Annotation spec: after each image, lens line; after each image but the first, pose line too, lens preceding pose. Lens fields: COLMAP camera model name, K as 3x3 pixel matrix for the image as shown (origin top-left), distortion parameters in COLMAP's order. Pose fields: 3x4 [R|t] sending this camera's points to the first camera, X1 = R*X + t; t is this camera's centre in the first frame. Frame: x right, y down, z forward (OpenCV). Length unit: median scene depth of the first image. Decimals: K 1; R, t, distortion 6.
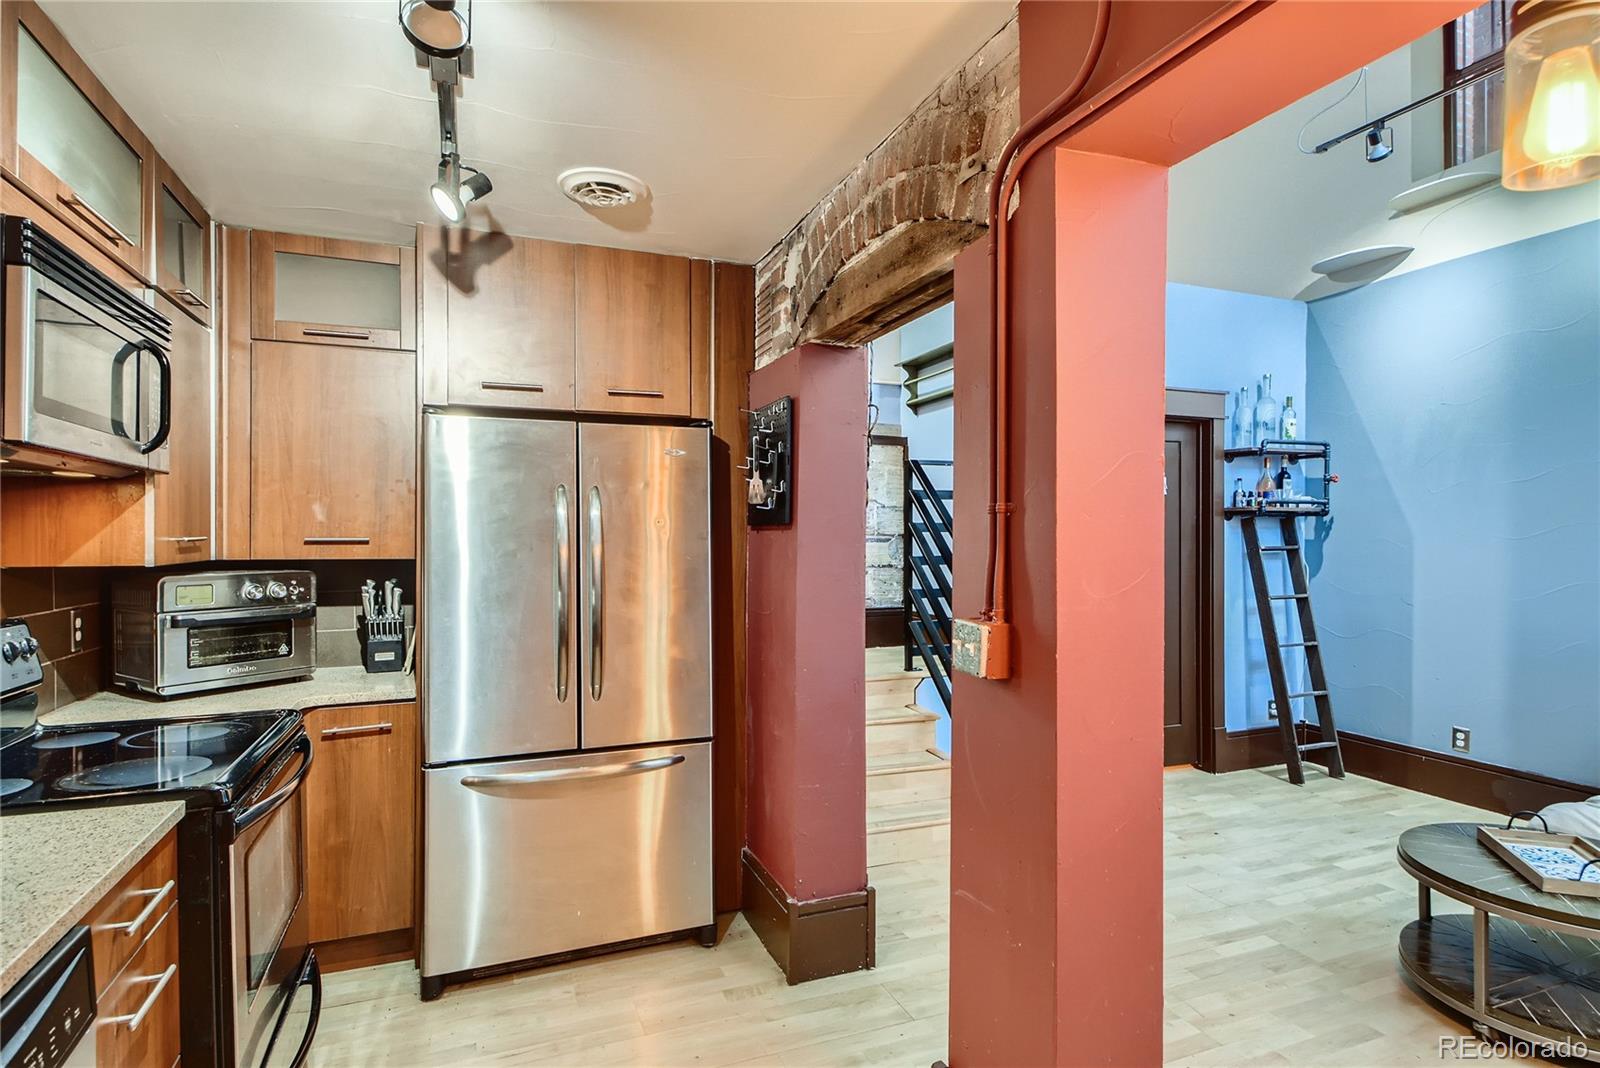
lens RADIAL K [[836.1, 0, 798.9], [0, 836.1, 534.0], [0, 0, 1]] dist [0.020940, -0.013712]
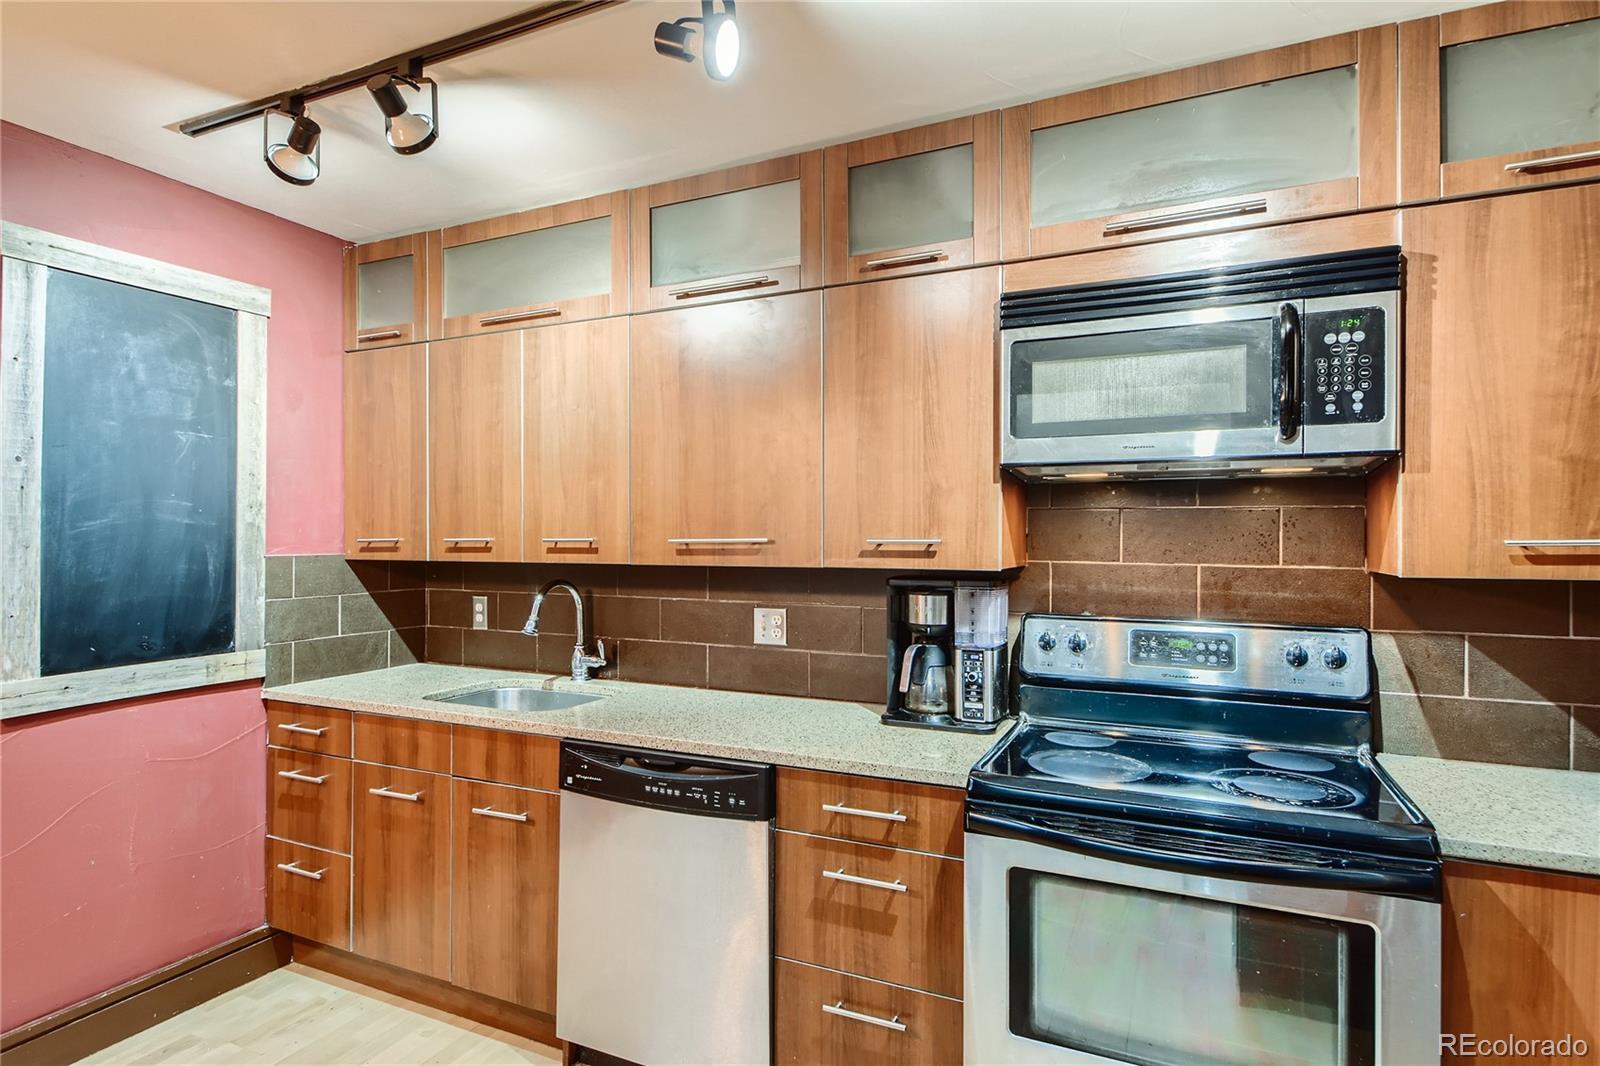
lens RADIAL K [[836.1, 0, 799.6], [0, 836.1, 533.6], [0, 0, 1]] dist [0.020940, -0.013712]
pose [[-0.727750, -0.004368, -0.685829, 0.119209], [-0.000909, 0.999985, -0.005404, 0.003113], [0.685842, -0.003309, -0.727743, 0.982474]]
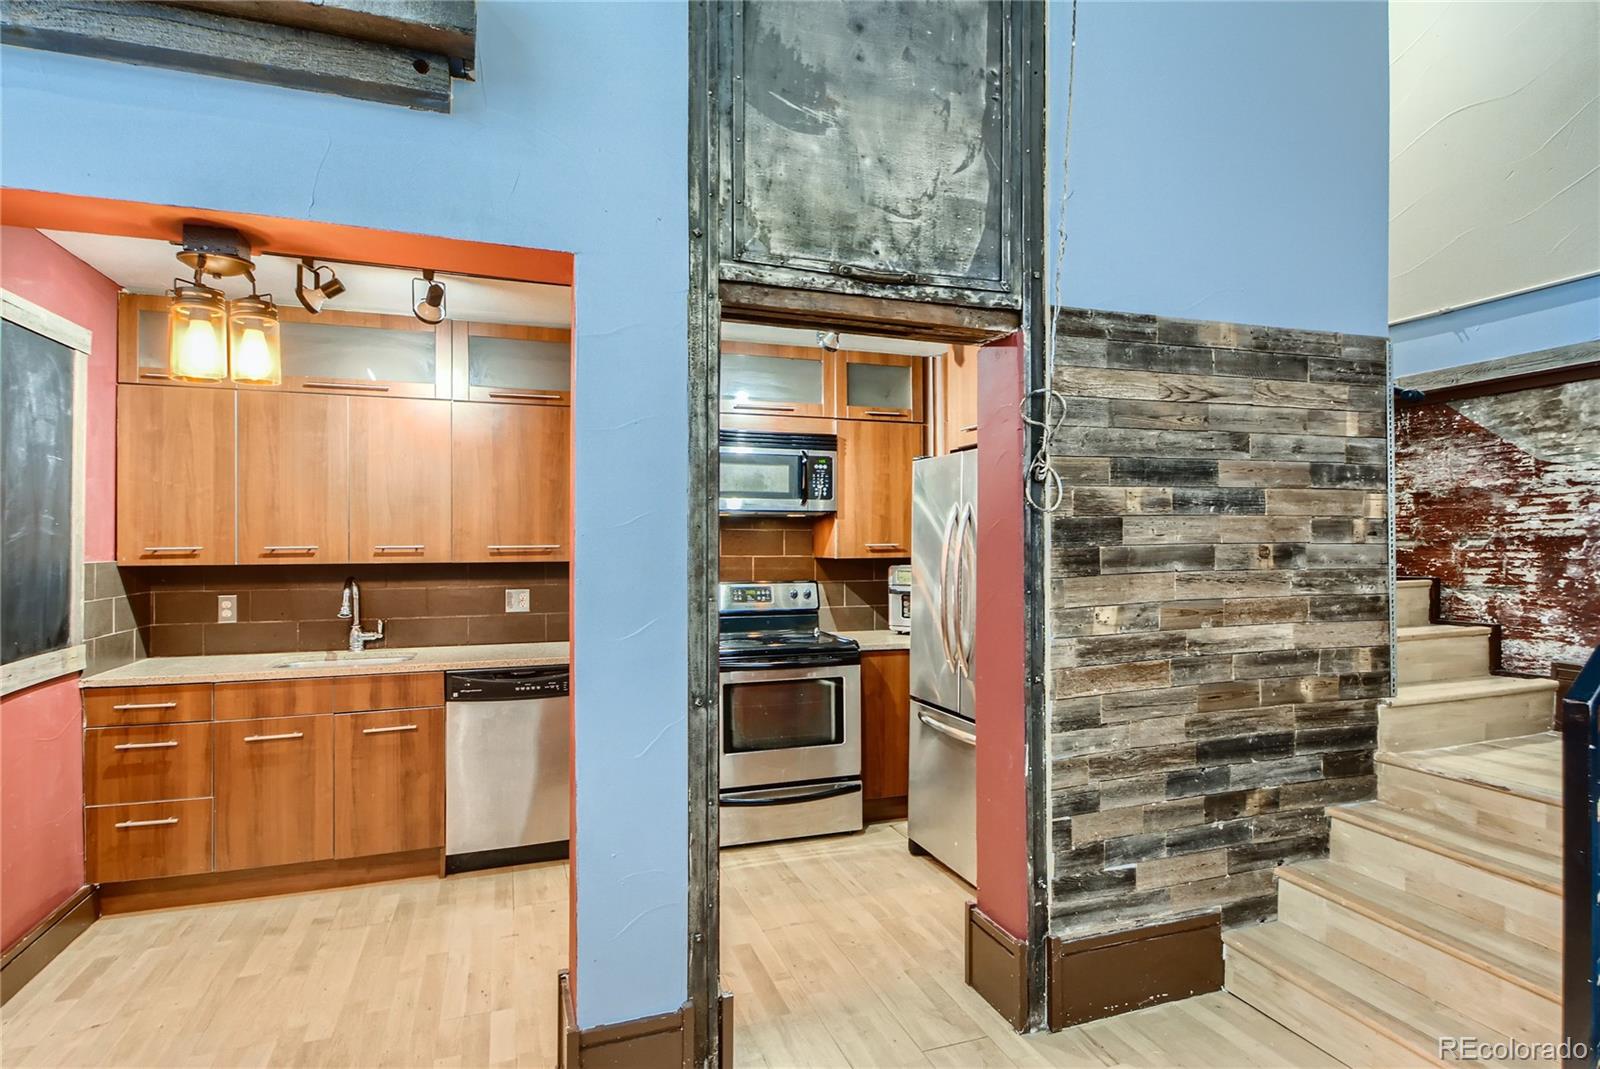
lens RADIAL K [[836.1, 0, 809.0], [0, 836.1, 538.8], [0, 0, 1]] dist [0.020940, -0.013712]
pose [[-0.040390, -0.004224, -0.999175, 1.020417], [0.003350, 0.999985, -0.004363, -0.000005], [0.999178, -0.003524, -0.040375, 0.846293]]
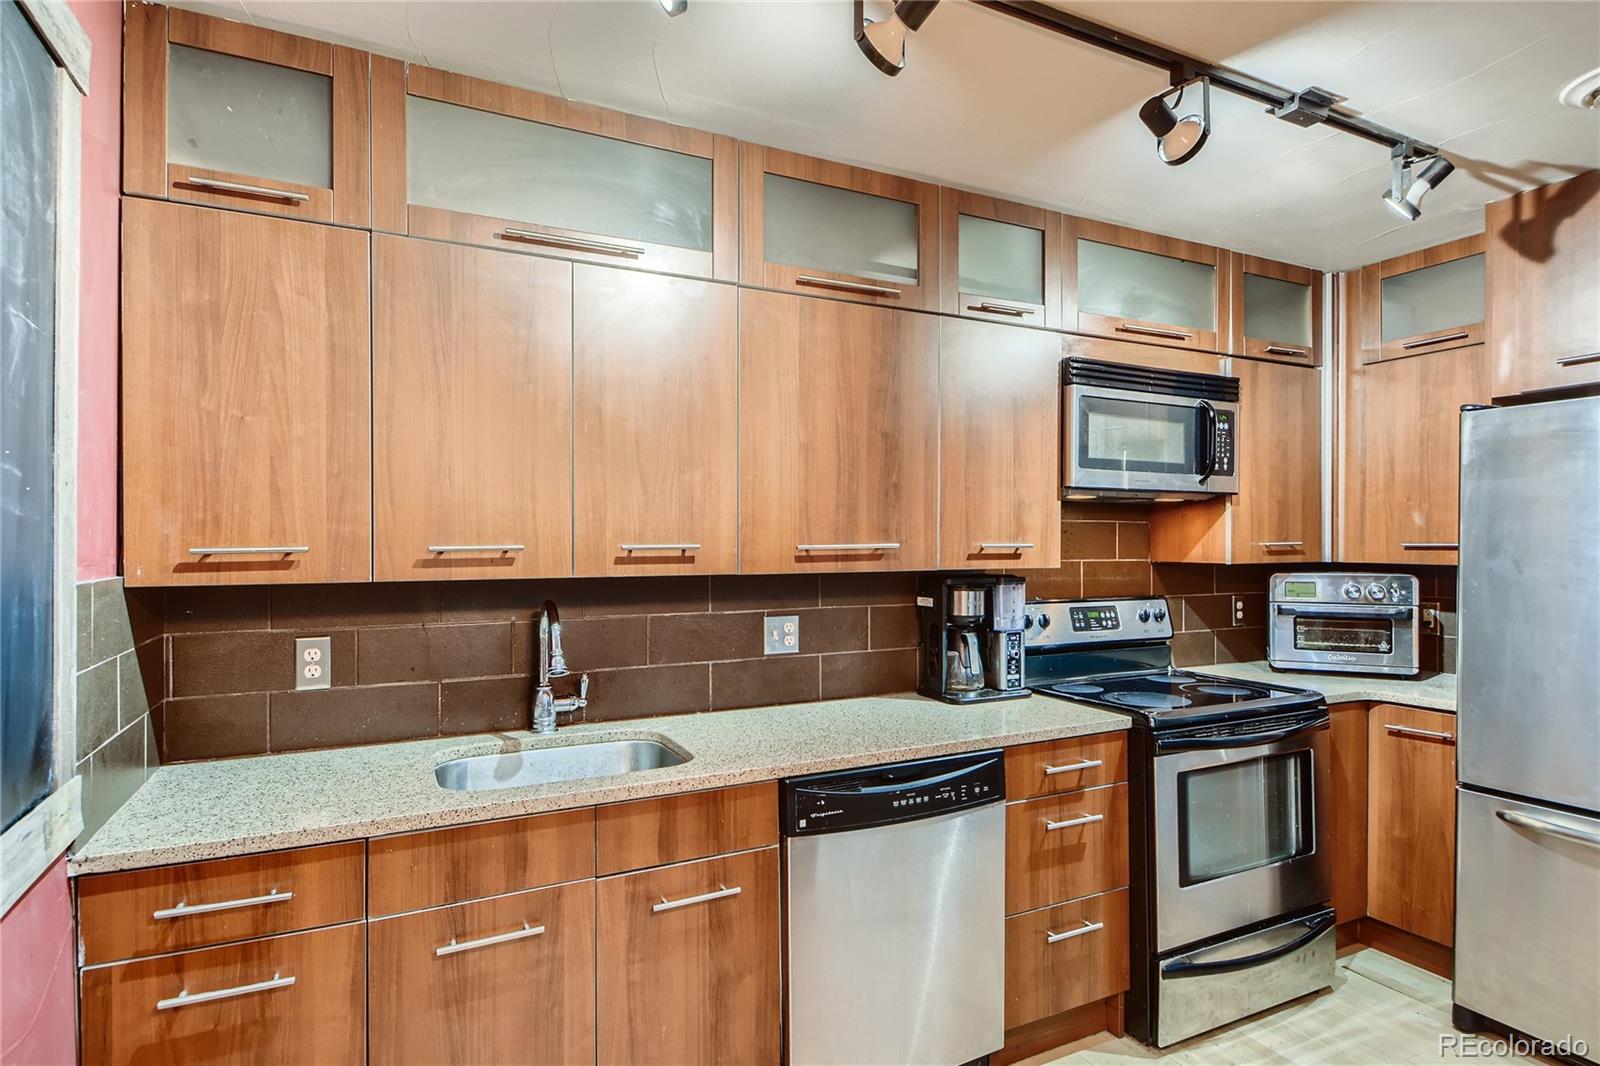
lens RADIAL K [[836.1, 0, 809.1], [0, 836.1, 547.5], [0, 0, 1]] dist [0.020940, -0.013712]
pose [[0.085008, 0.007165, -0.996355, 0.424606], [0.002069, 0.999971, 0.007368, 0.000481], [0.996378, -0.002687, 0.084991, 0.182200]]
